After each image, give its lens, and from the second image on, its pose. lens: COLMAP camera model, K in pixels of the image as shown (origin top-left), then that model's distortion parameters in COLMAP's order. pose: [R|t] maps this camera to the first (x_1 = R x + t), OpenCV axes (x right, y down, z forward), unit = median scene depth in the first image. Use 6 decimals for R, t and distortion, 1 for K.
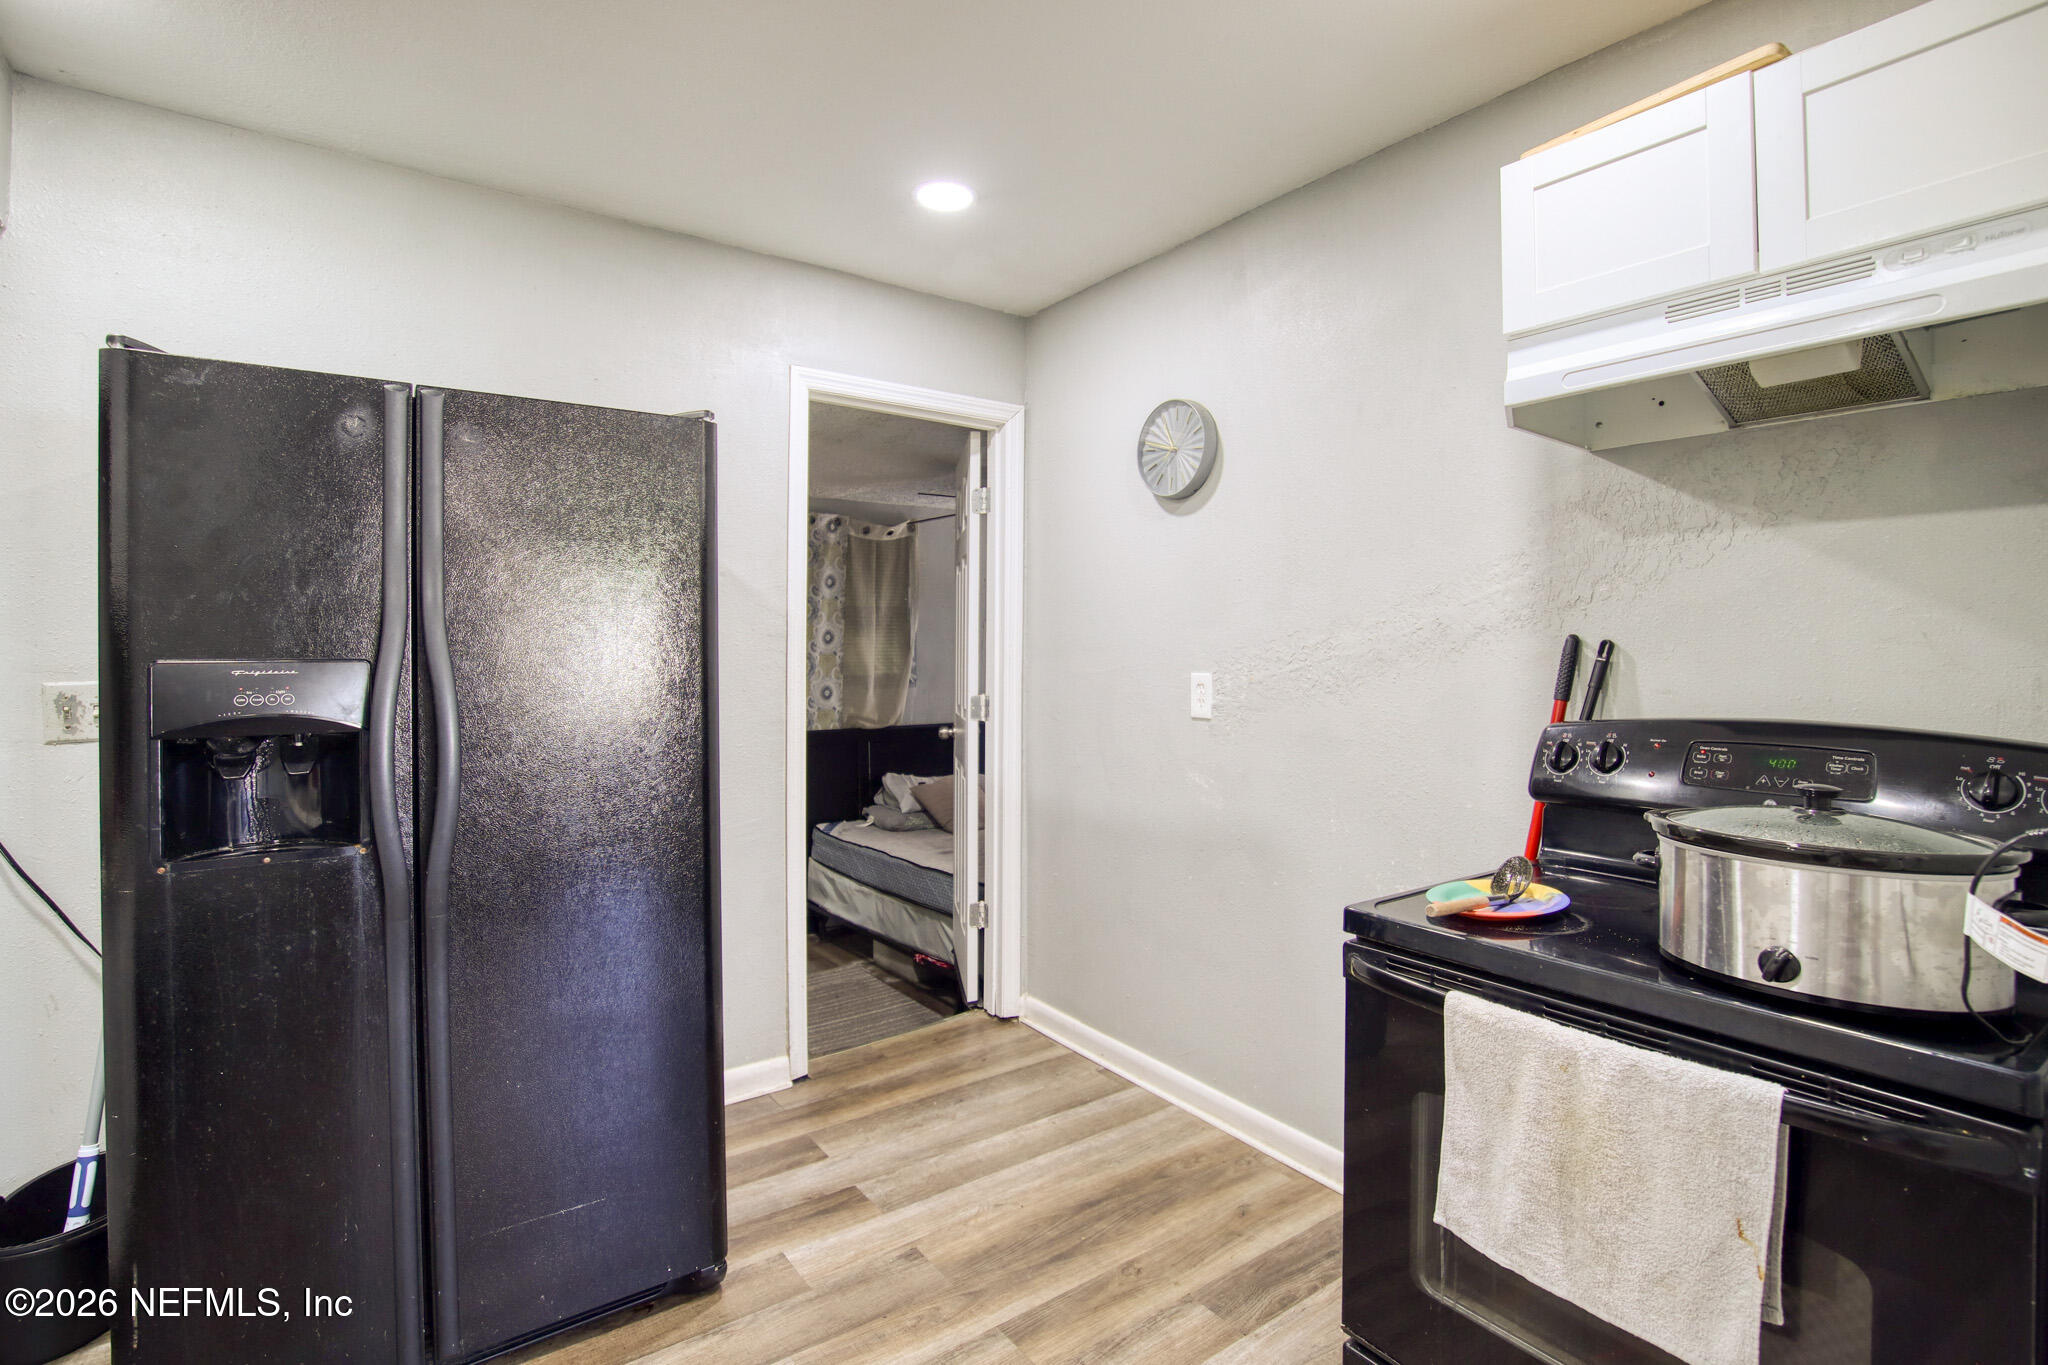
lens RADIAL K [[978.8, 0, 1021.9], [0, 978.8, 649.6], [0, 0, 1]] dist [-0.002612, -0.000440]
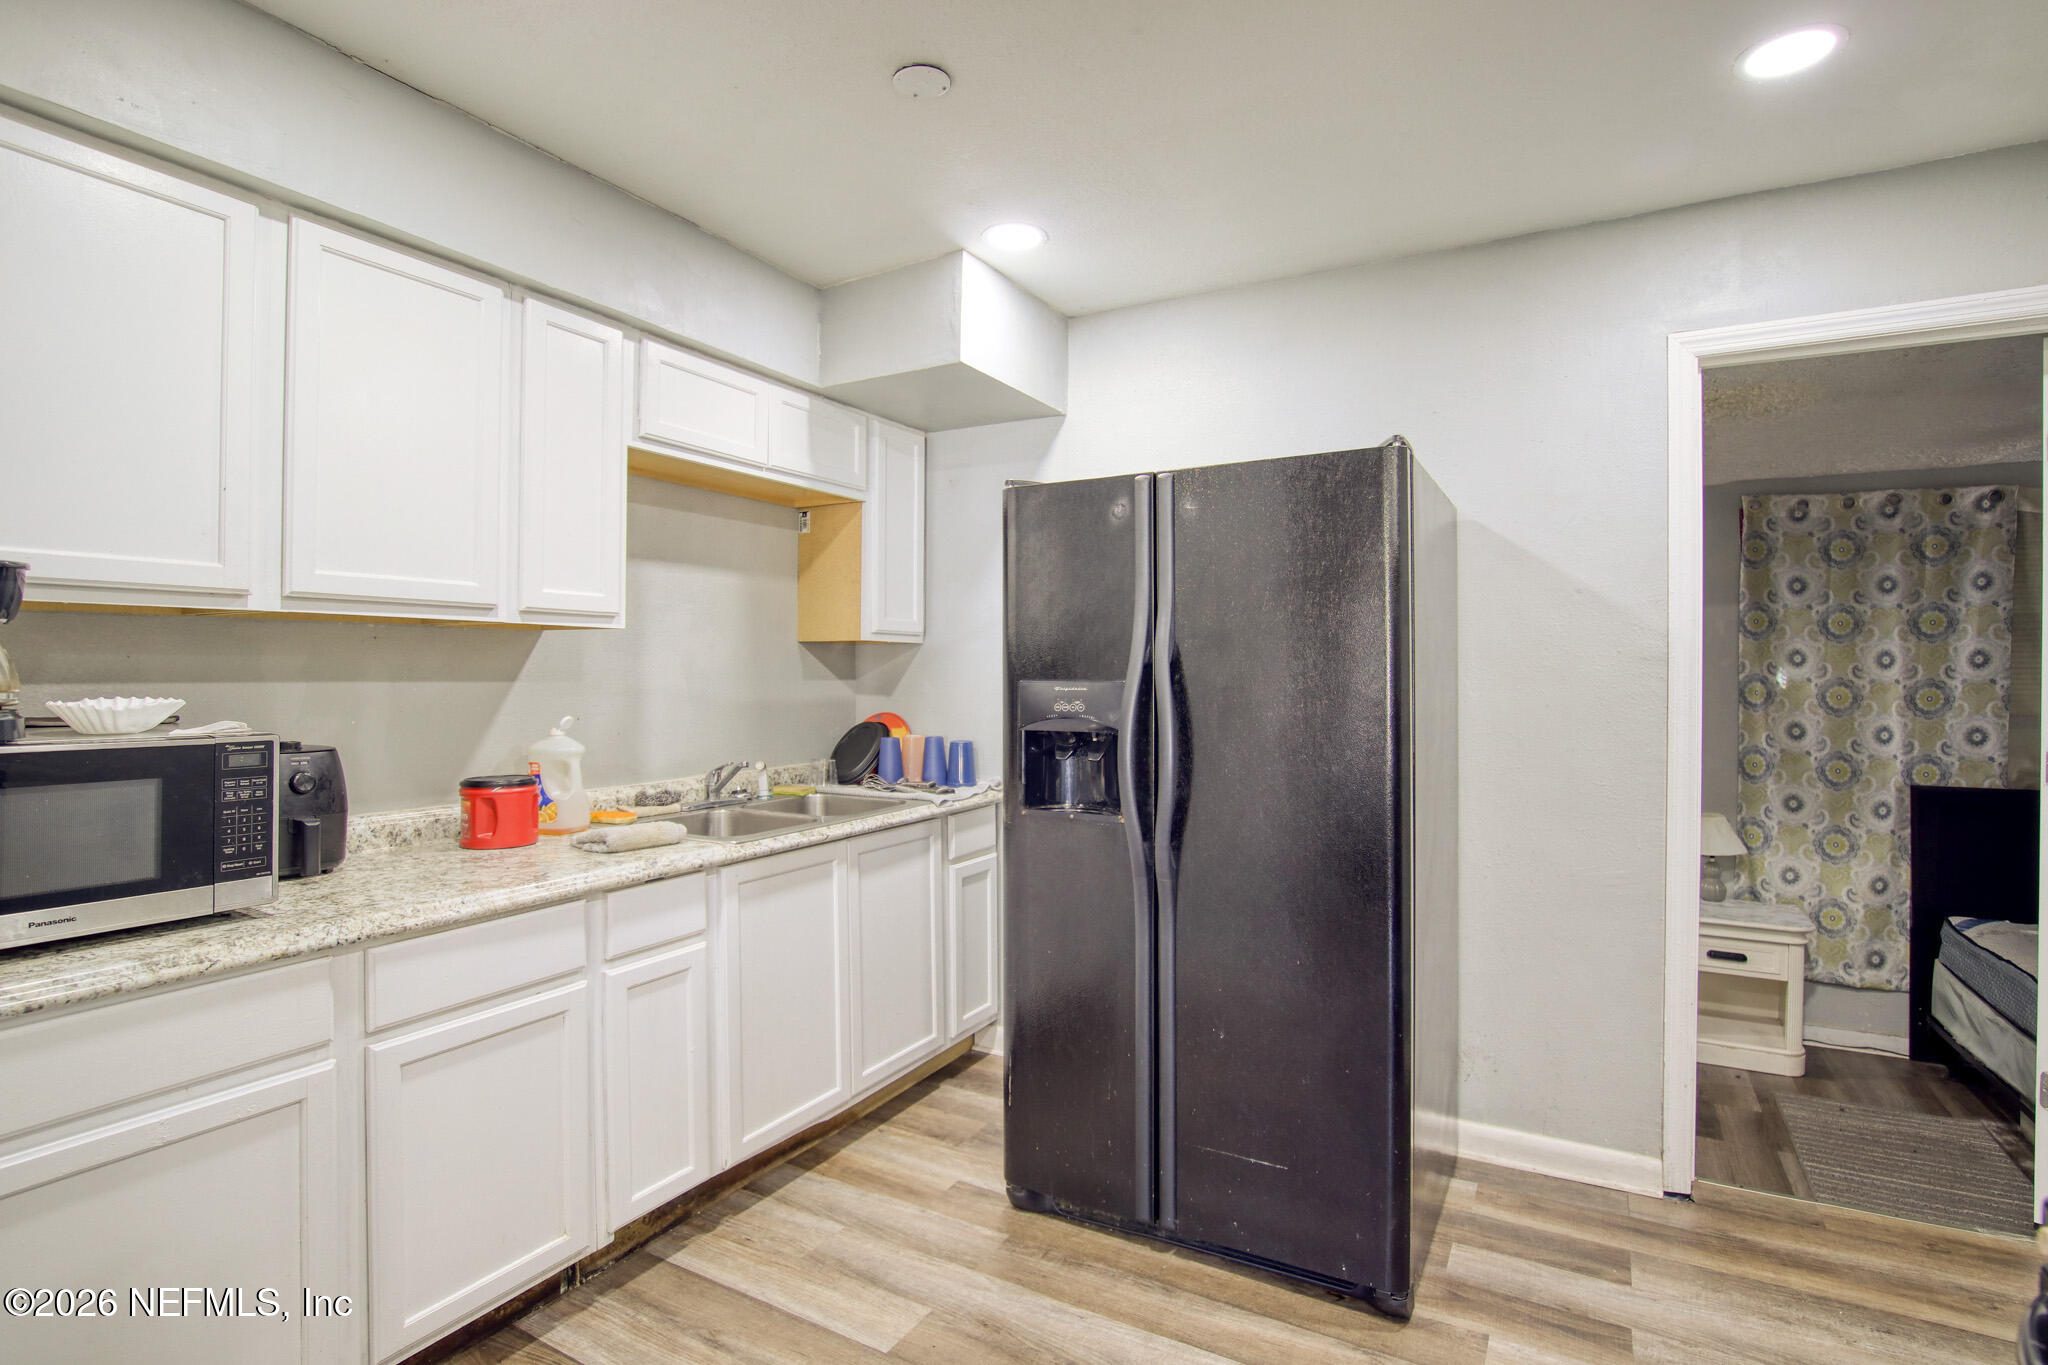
lens RADIAL K [[993.3, 0, 1080.4], [0, 993.3, 670.1], [0, 0, 1]] dist [0.000652, 0.000311]
pose [[0.463677, 0.003693, -0.885996, 0.285464], [-0.005556, 0.999984, 0.001260, -0.003519], [0.885987, 0.004338, 0.463690, 0.162245]]
